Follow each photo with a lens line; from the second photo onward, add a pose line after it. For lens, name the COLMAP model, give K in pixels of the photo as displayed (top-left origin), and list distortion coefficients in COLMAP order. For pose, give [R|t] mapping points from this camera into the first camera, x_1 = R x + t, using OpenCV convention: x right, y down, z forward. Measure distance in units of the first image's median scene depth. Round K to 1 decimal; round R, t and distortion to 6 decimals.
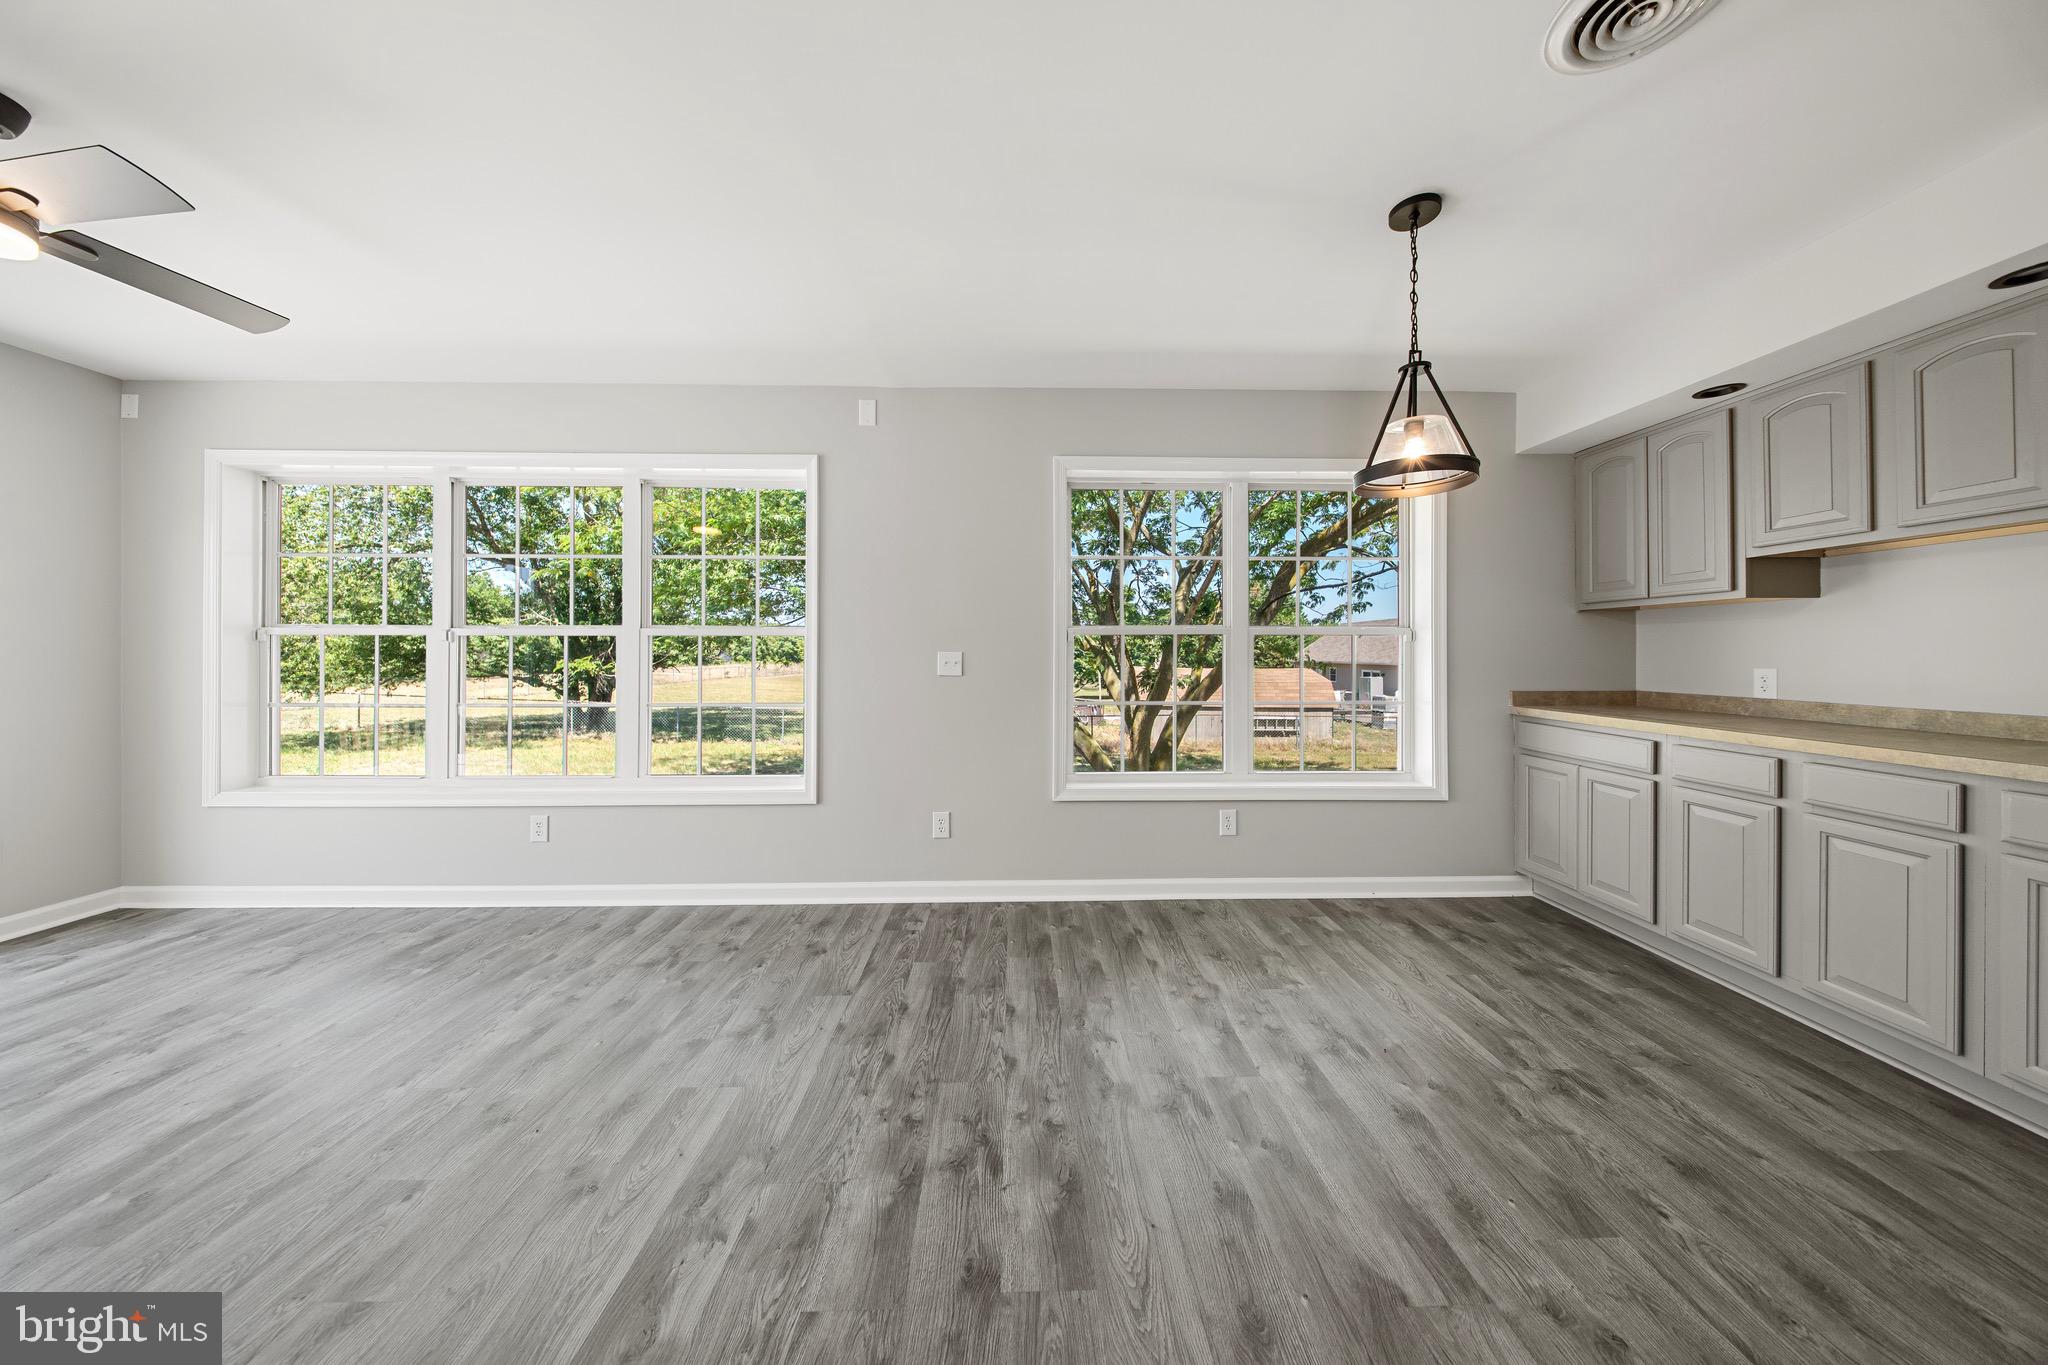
lens RADIAL K [[613.9, 0, 1028.8], [0, 613.9, 658.6], [0, 0, 1]] dist [-0.006818, -0.000135]
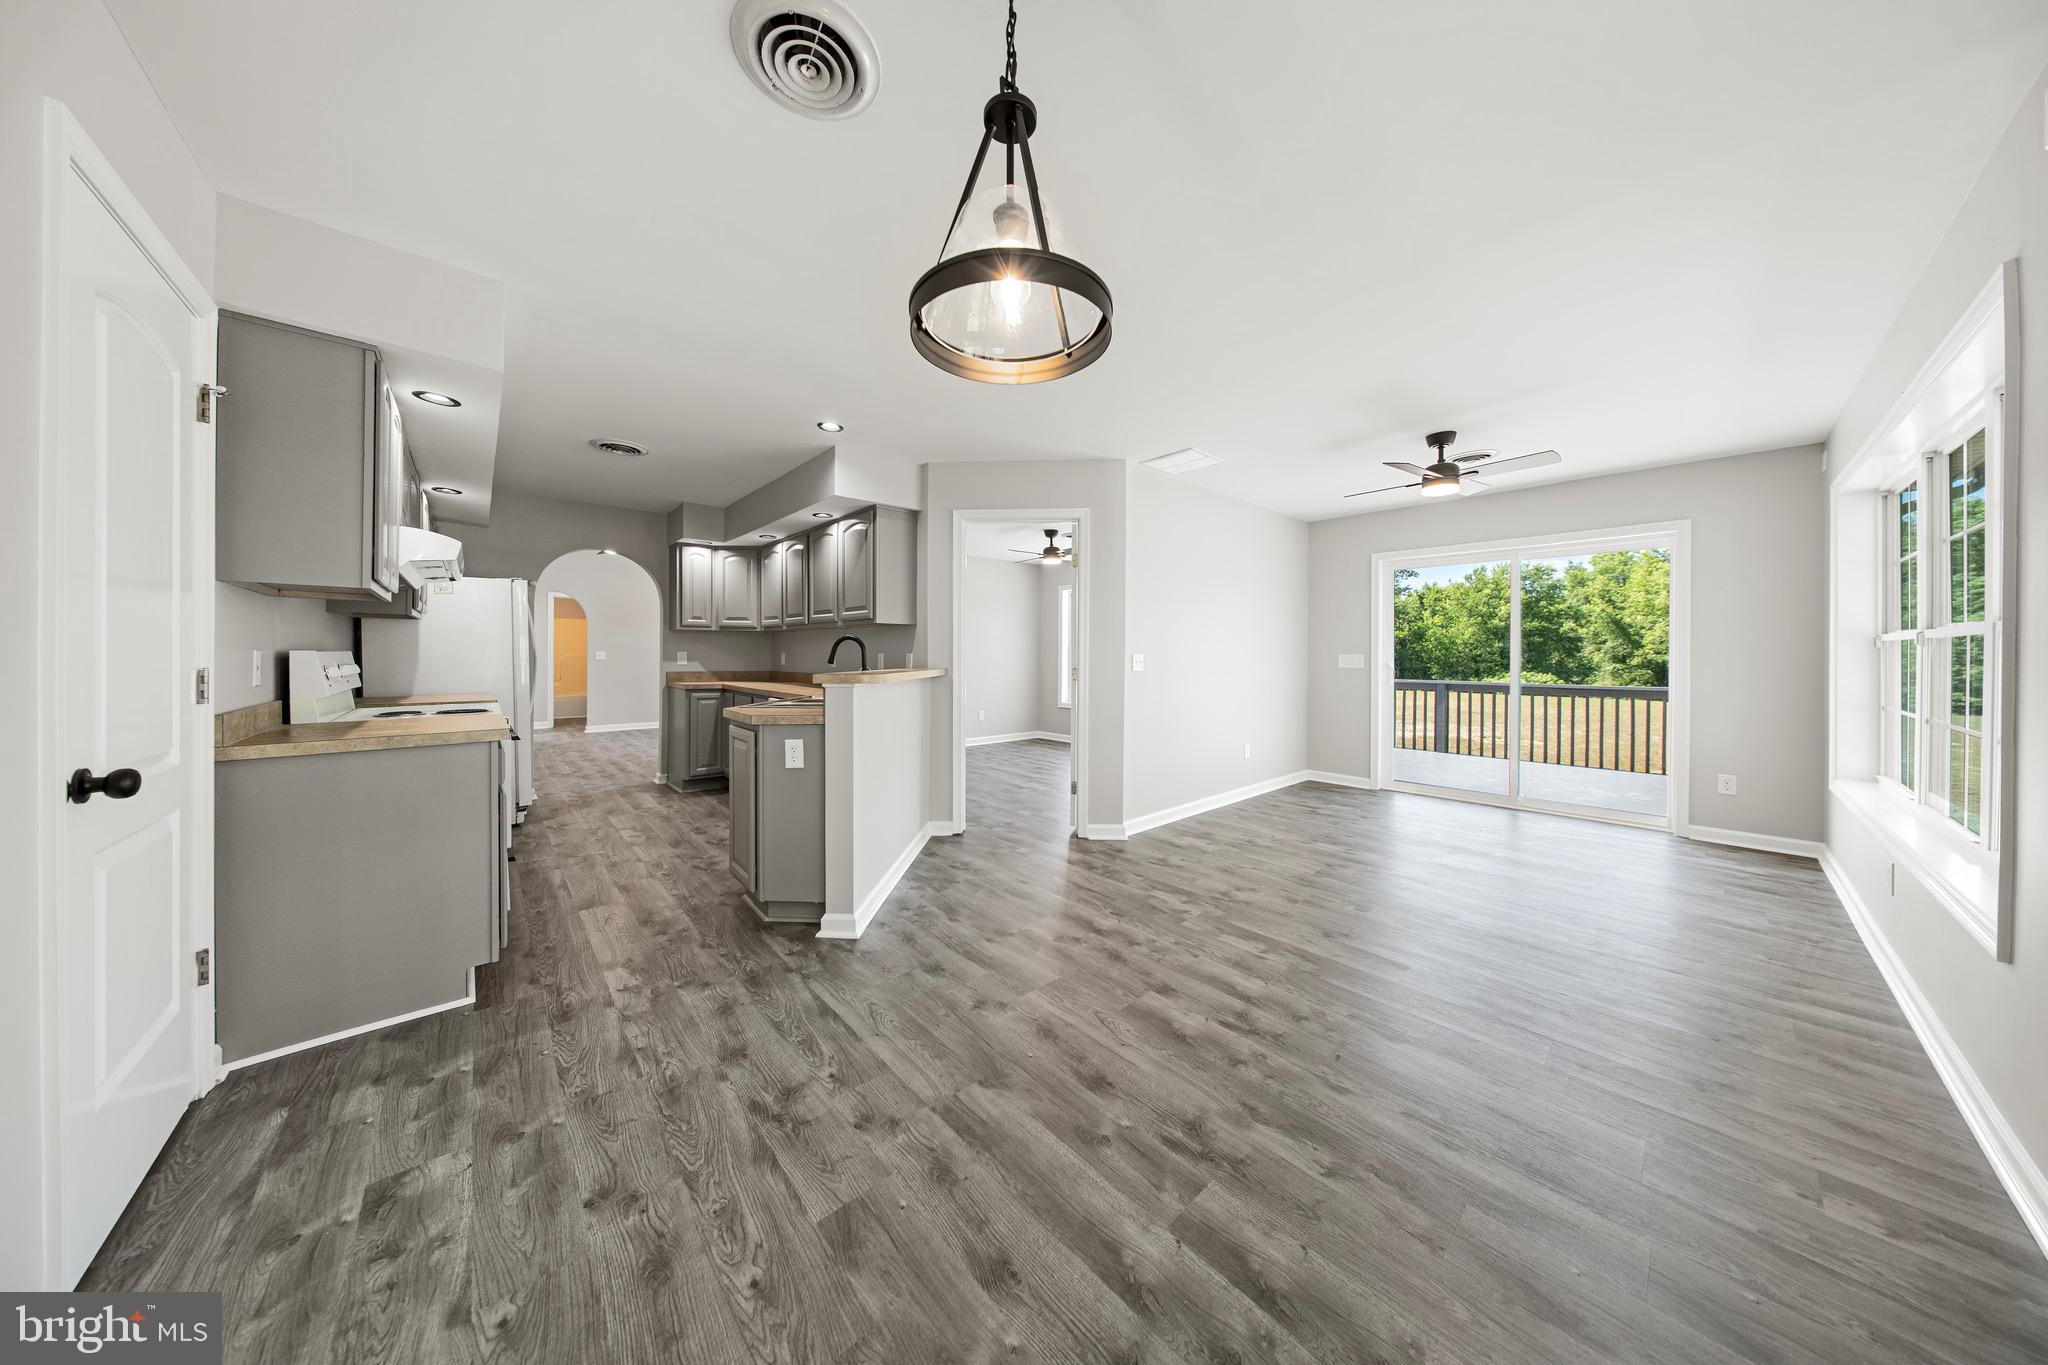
lens RADIAL K [[605.1, 0, 1022.0], [0, 605.1, 661.9], [0, 0, 1]] dist [-0.007220, -0.000100]
pose [[-0.764905, 0.008452, -0.644088, 0.966909], [-0.009683, 0.999650, 0.024617, -0.024254], [0.644071, 0.025066, -0.764555, 1.411984]]
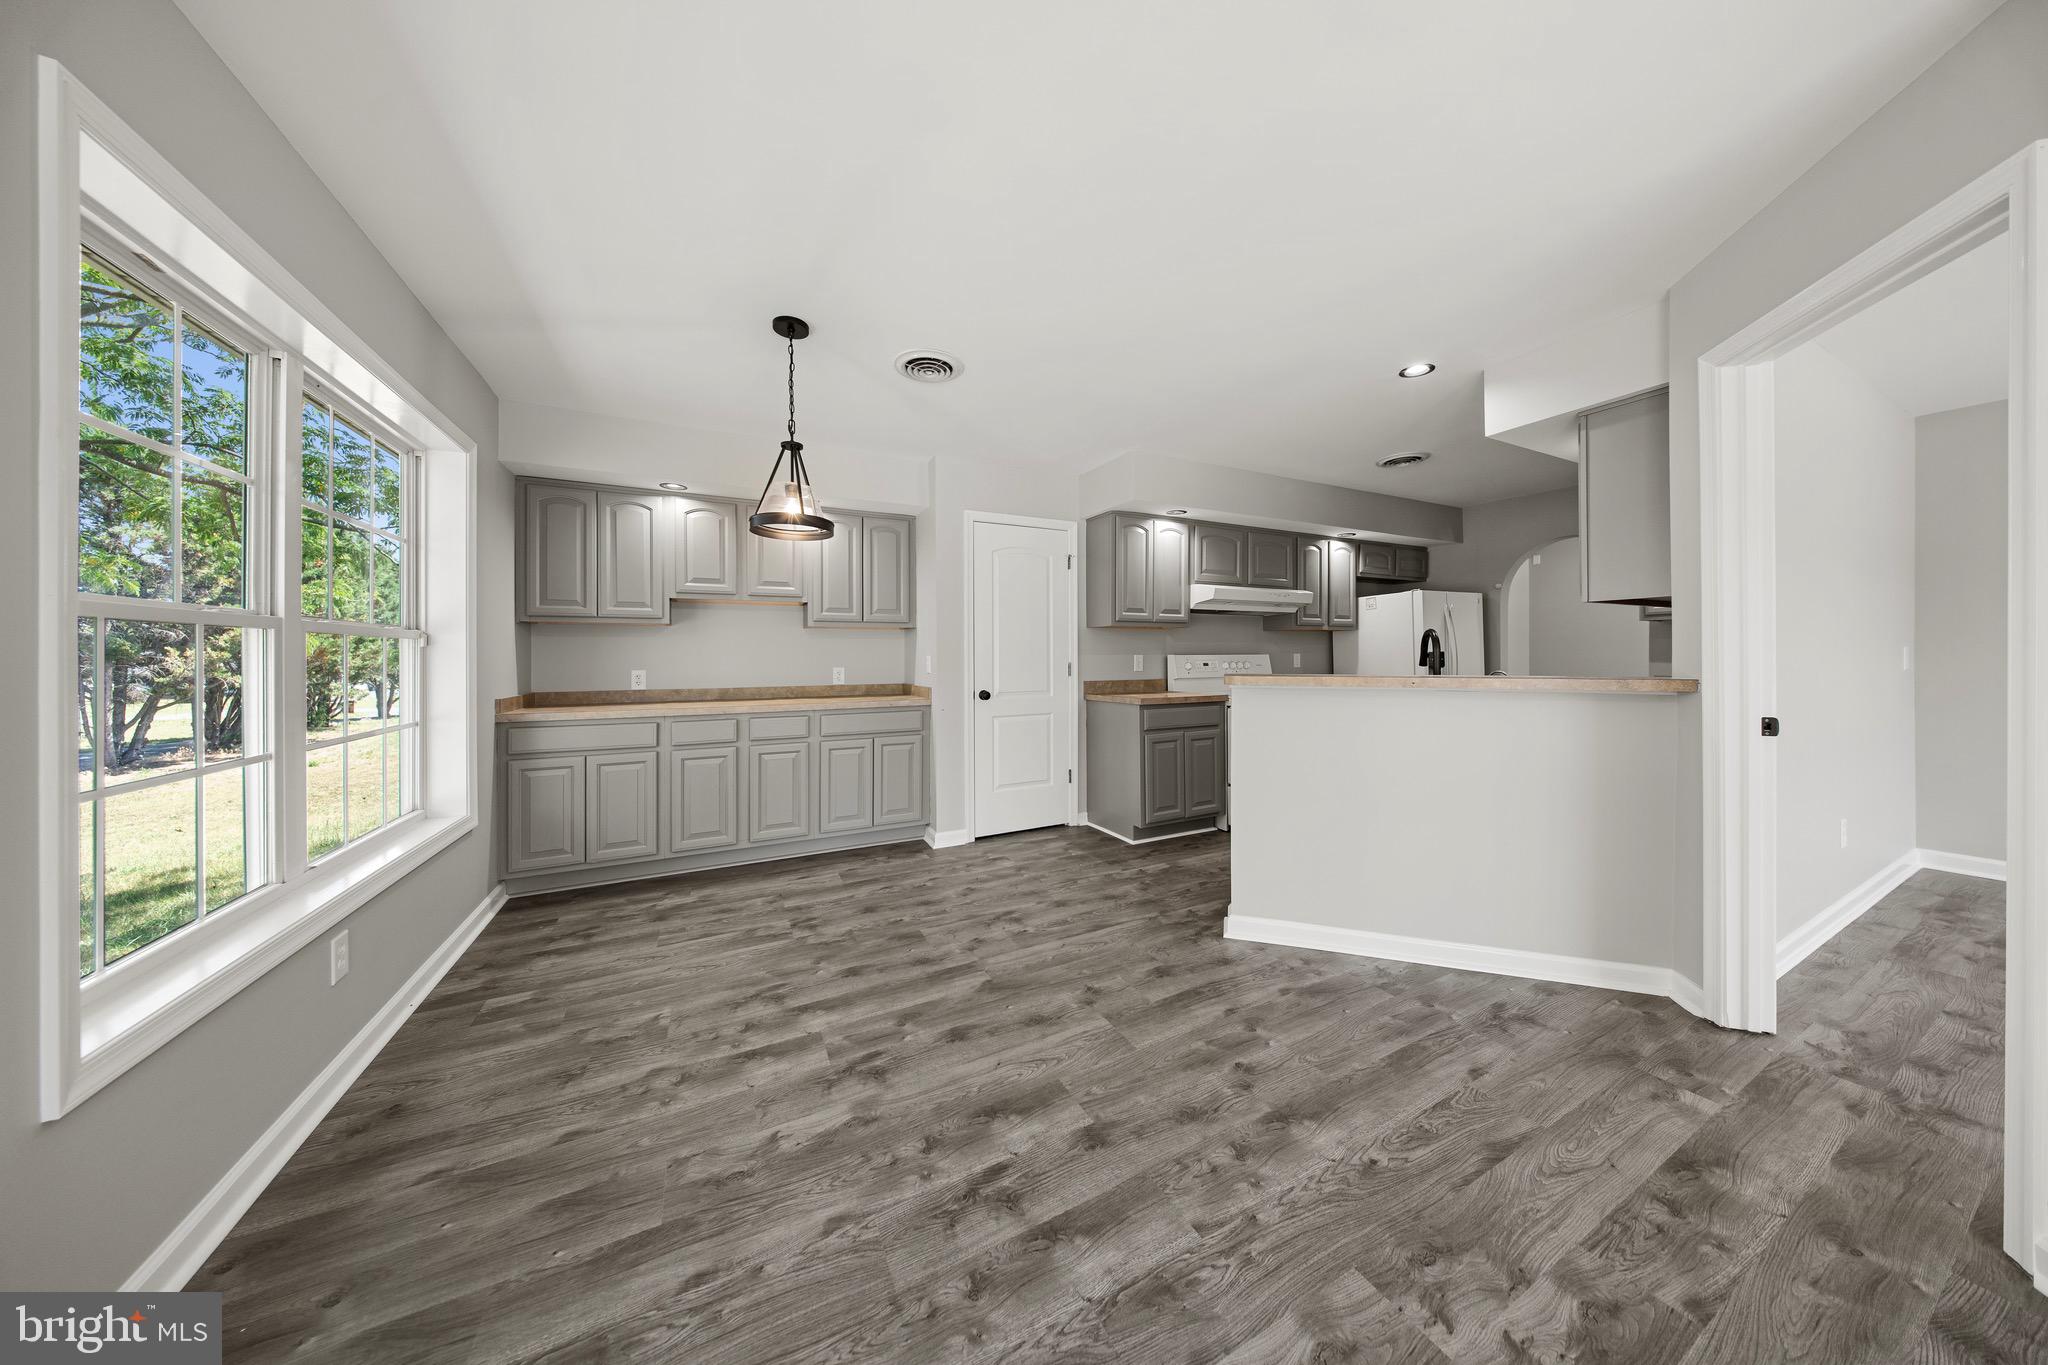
lens RADIAL K [[605.1, 0, 1022.0], [0, 605.1, 661.9], [0, 0, 1]] dist [-0.007220, -0.000100]
pose [[-0.430488, -0.006872, 0.902570, -0.781706], [0.016967, 0.999733, 0.015704, -0.015883], [-0.902437, 0.022074, -0.430256, 1.115940]]
